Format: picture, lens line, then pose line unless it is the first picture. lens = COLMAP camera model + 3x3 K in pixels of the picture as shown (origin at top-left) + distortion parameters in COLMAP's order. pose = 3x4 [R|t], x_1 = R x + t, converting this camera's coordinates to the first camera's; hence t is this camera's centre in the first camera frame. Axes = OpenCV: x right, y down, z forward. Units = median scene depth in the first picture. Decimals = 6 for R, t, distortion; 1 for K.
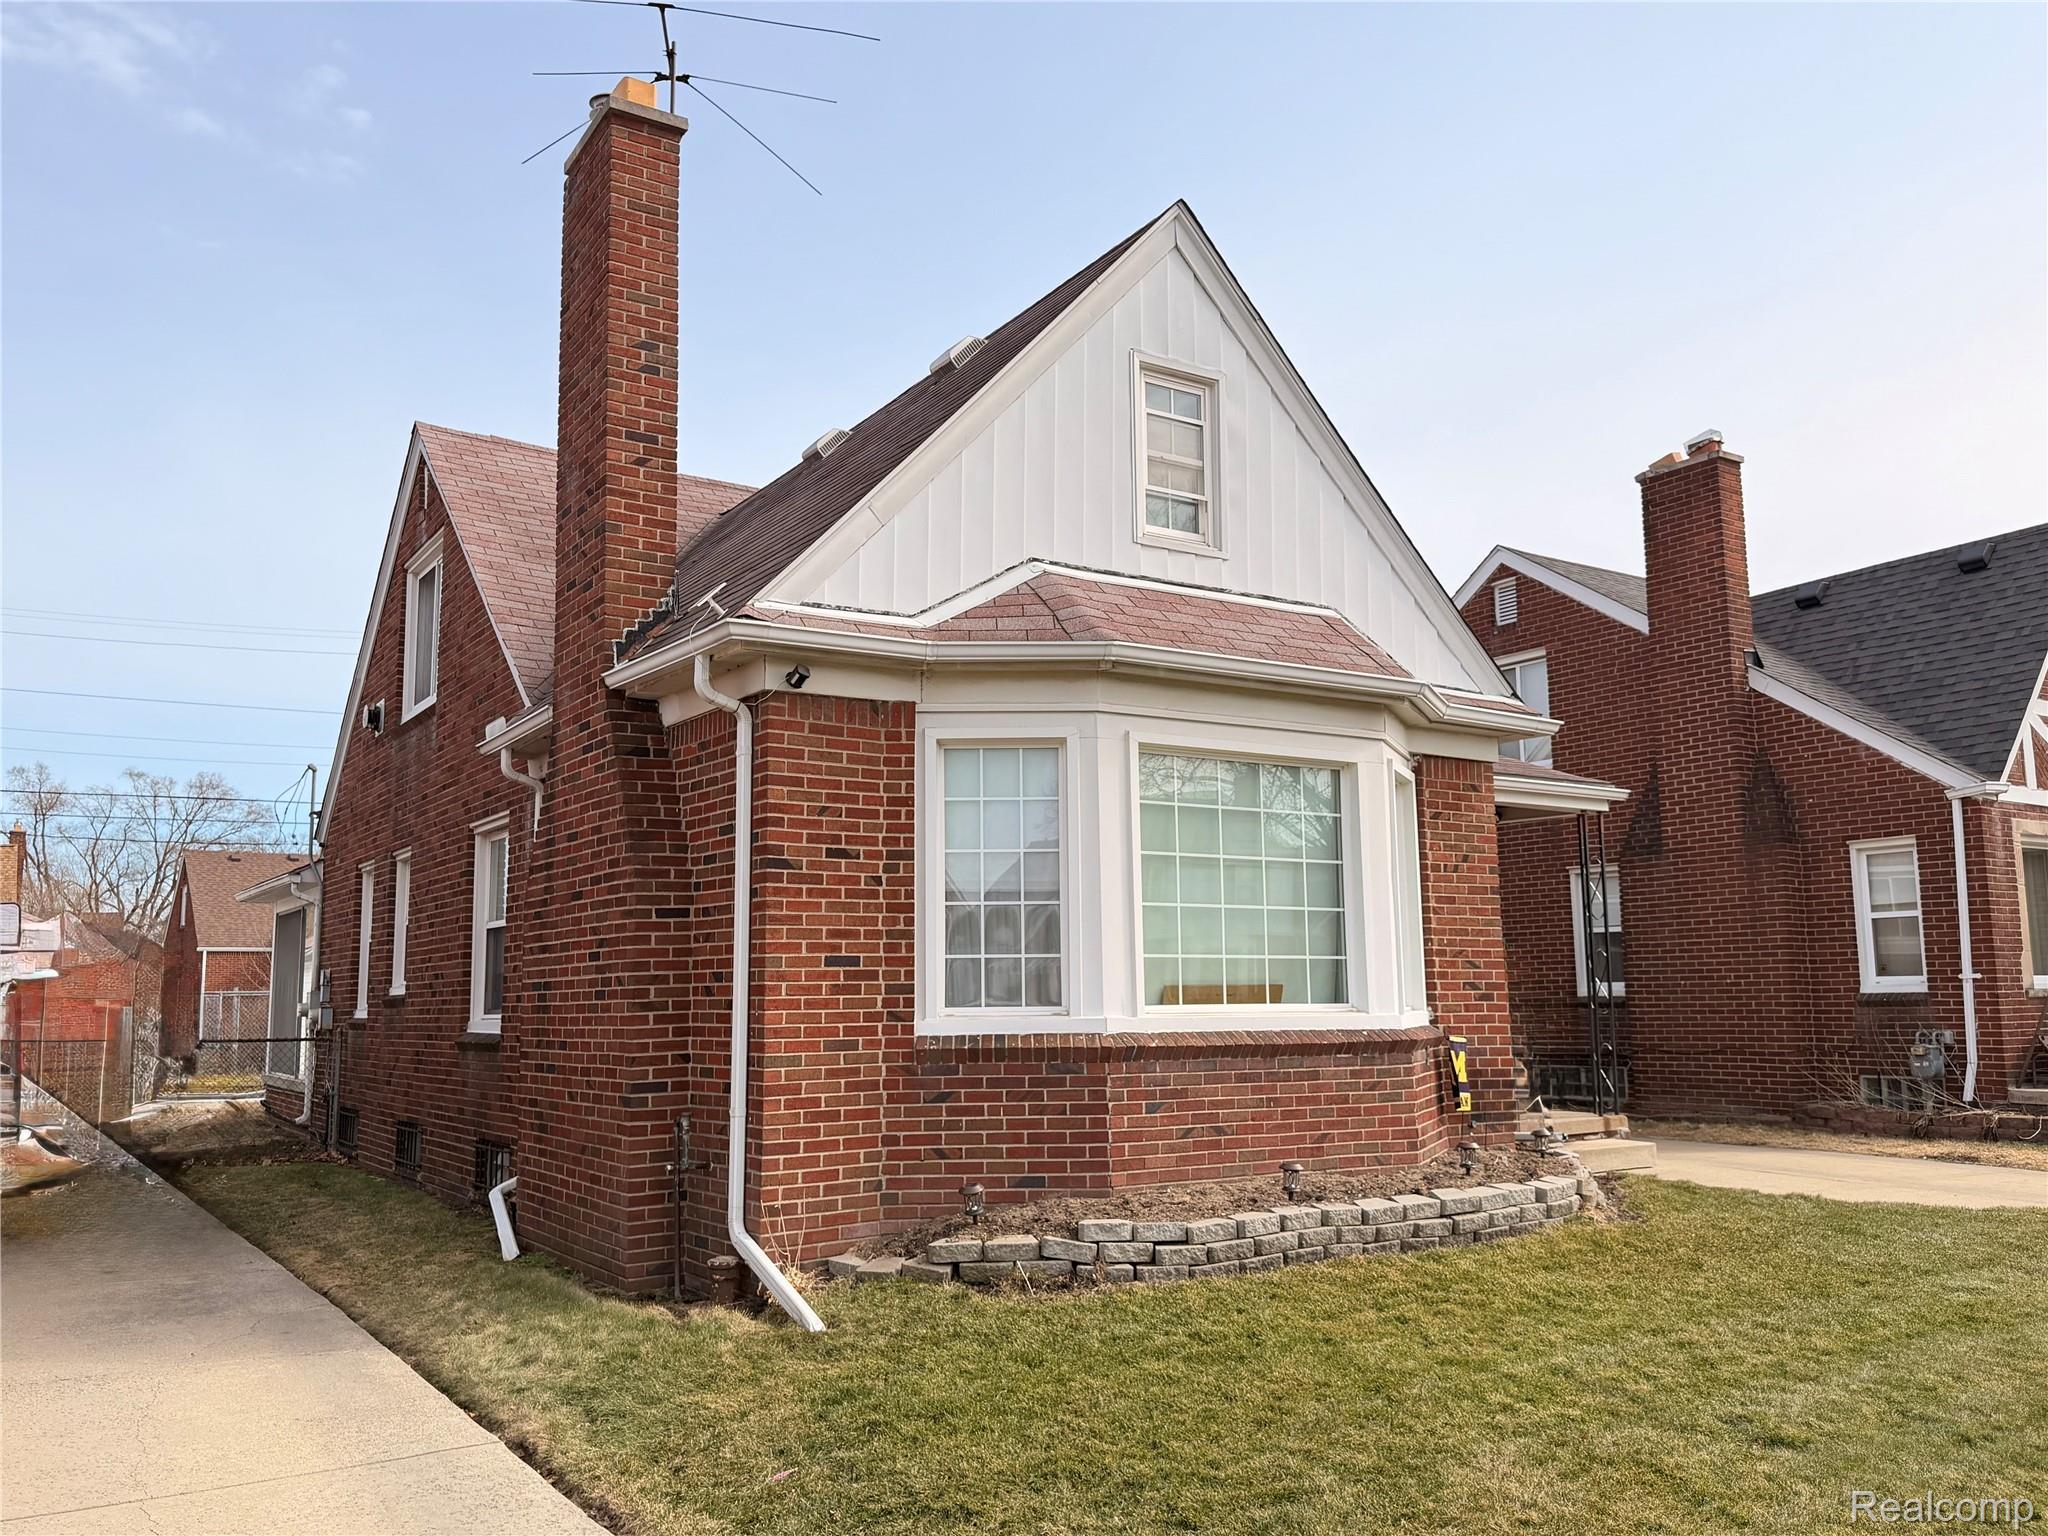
lens RADIAL K [[1605.6, 0, 1024.0], [0, 1605.6, 768.0], [0, 0, 1]] dist [0.134979, -0.133944]
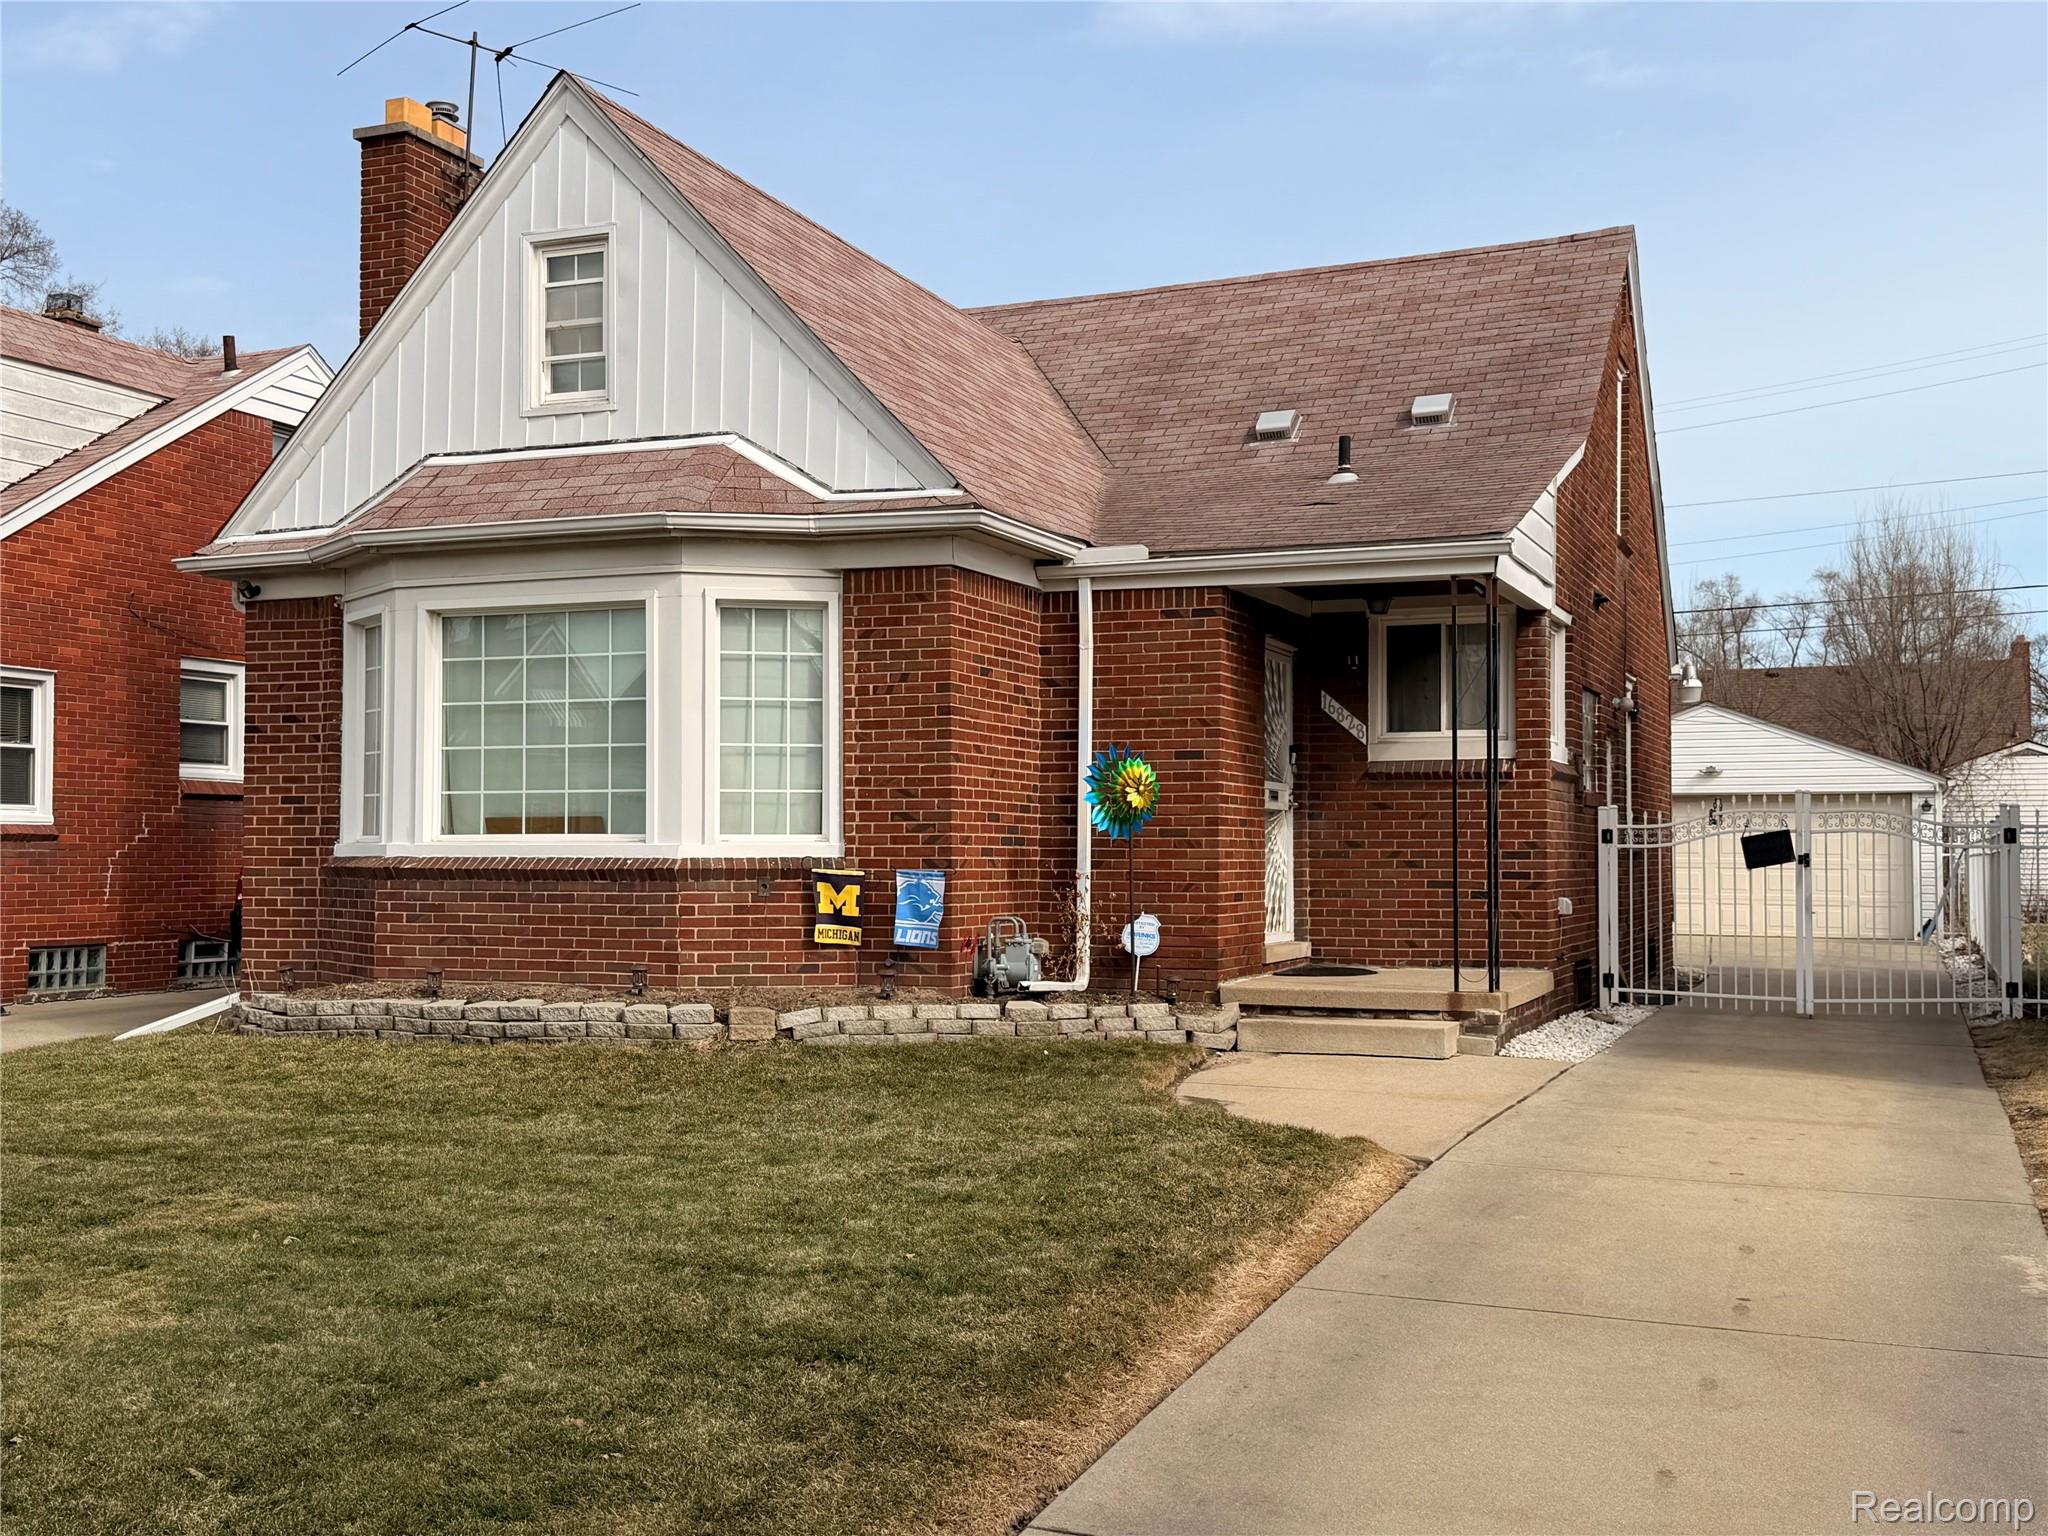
lens RADIAL K [[2087.2, 0, 1026.1], [0, 2087.2, 773.0], [0, 0, 1]] dist [0.178660, -0.352607]
pose [[0.563975, -0.020164, -0.825546, 1.592235], [0.107836, 0.992940, 0.049416, 0.072943], [0.818721, -0.116893, 0.562167, 0.489956]]
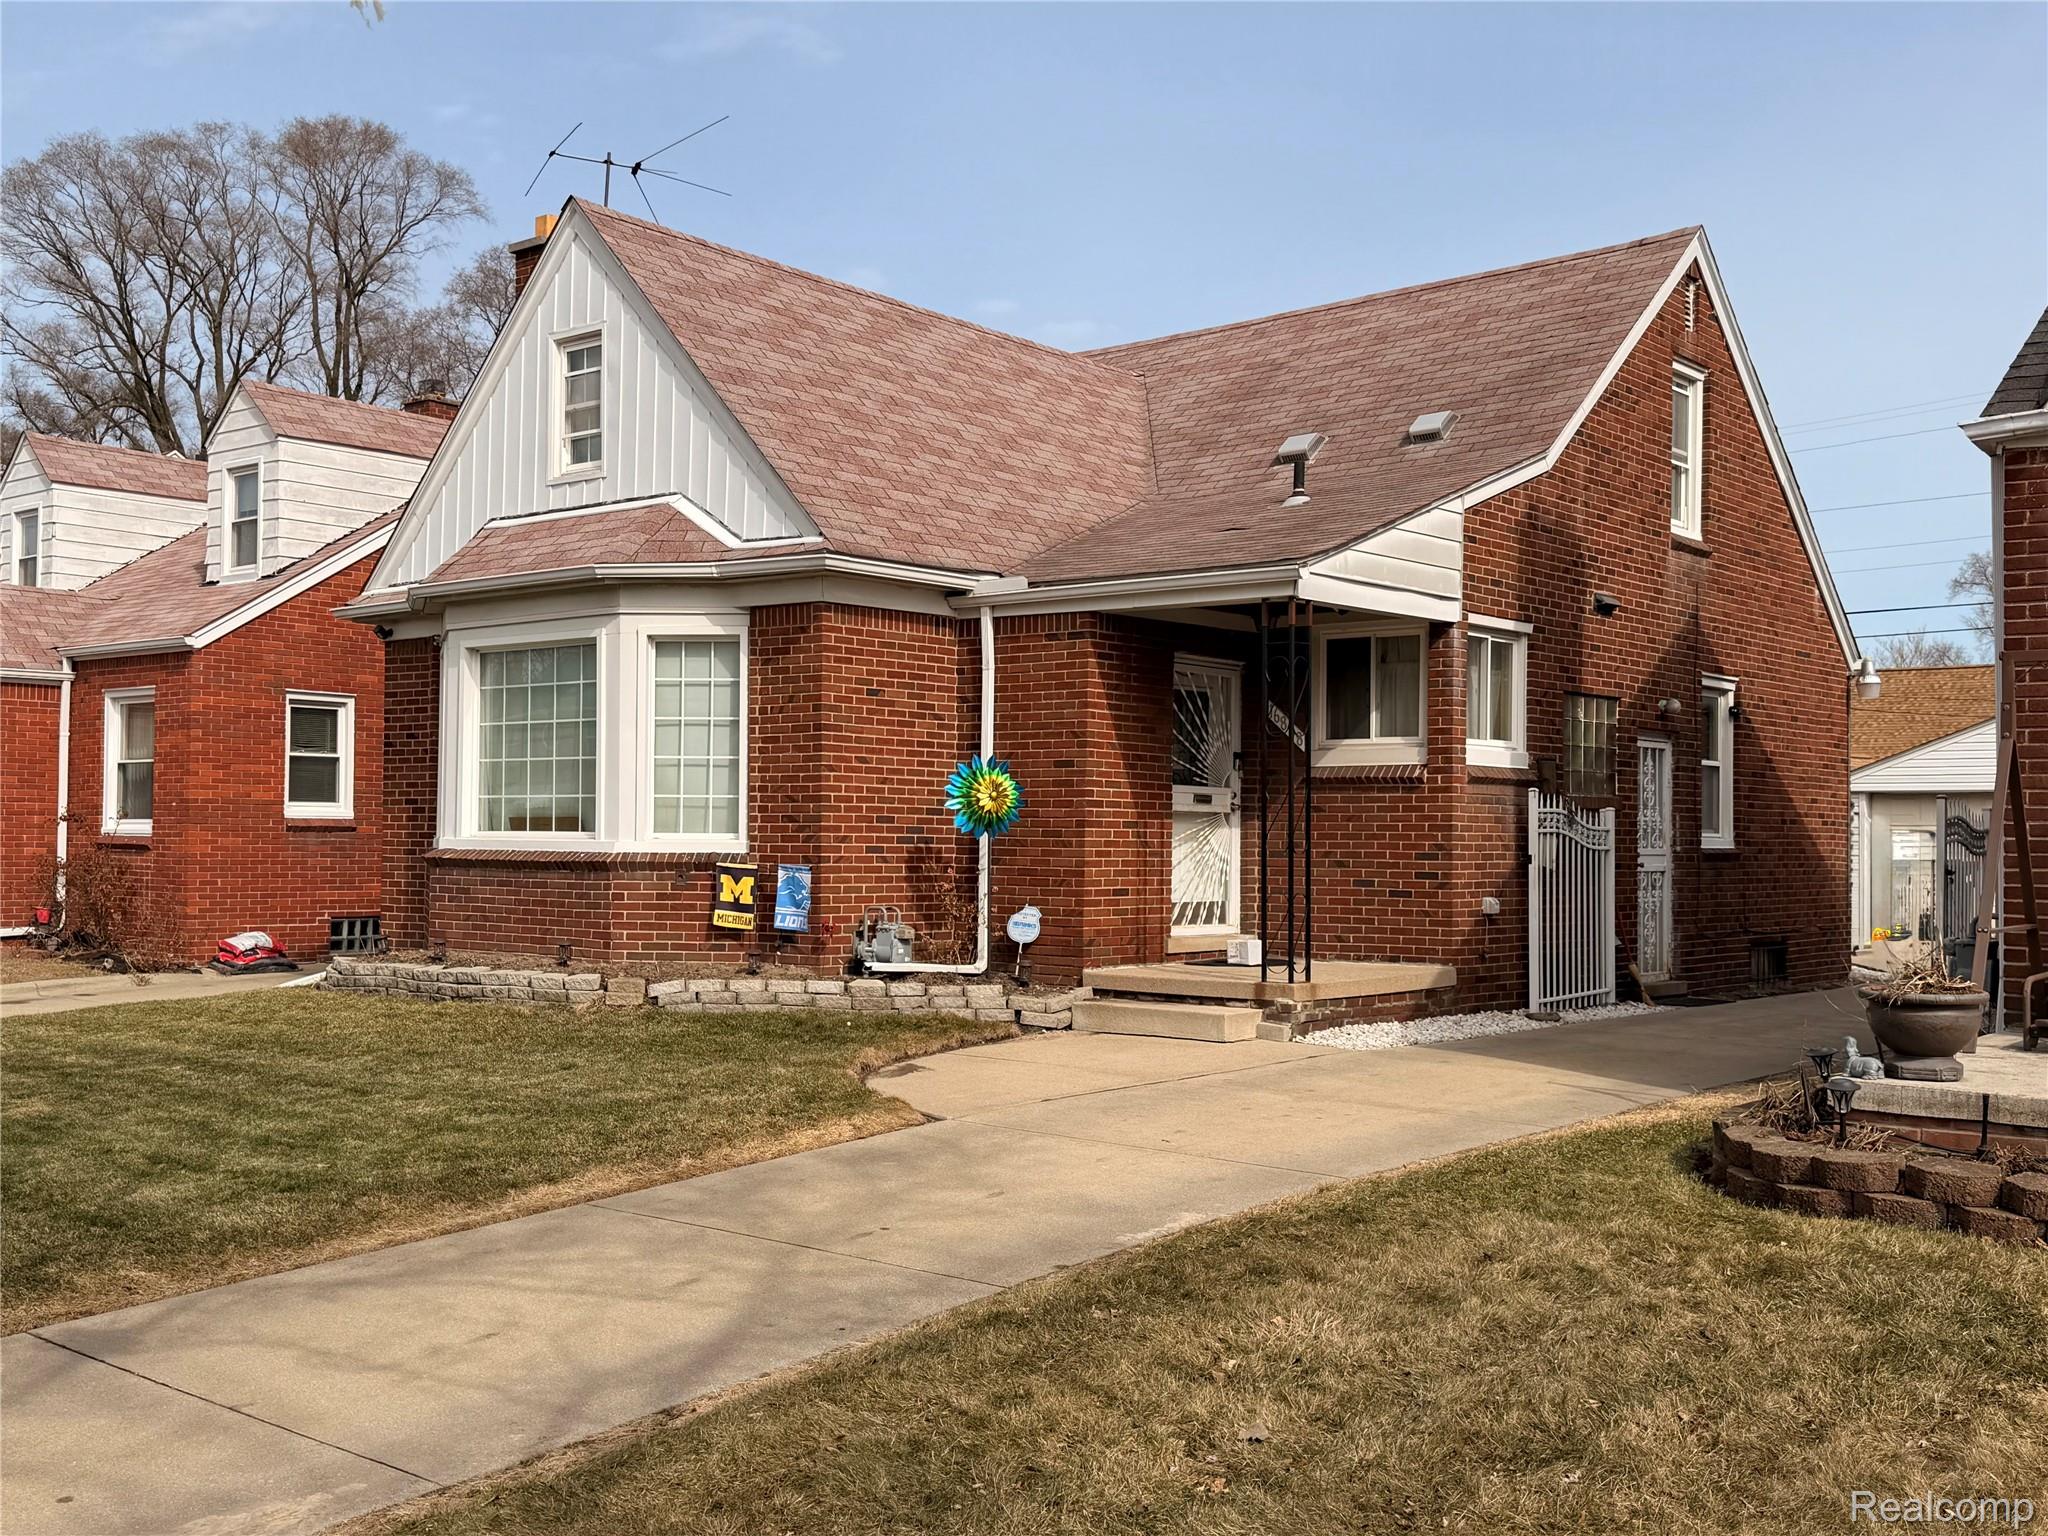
lens RADIAL K [[2059.9, 0, 1012.9], [0, 2059.9, 772.9], [0, 0, 1]] dist [0.134480, -0.010643]
pose [[0.284351, -0.017133, -0.958567, 1.996331], [0.121356, 0.992441, 0.018261, 0.120476], [0.951009, -0.121521, 0.284280, 0.936533]]
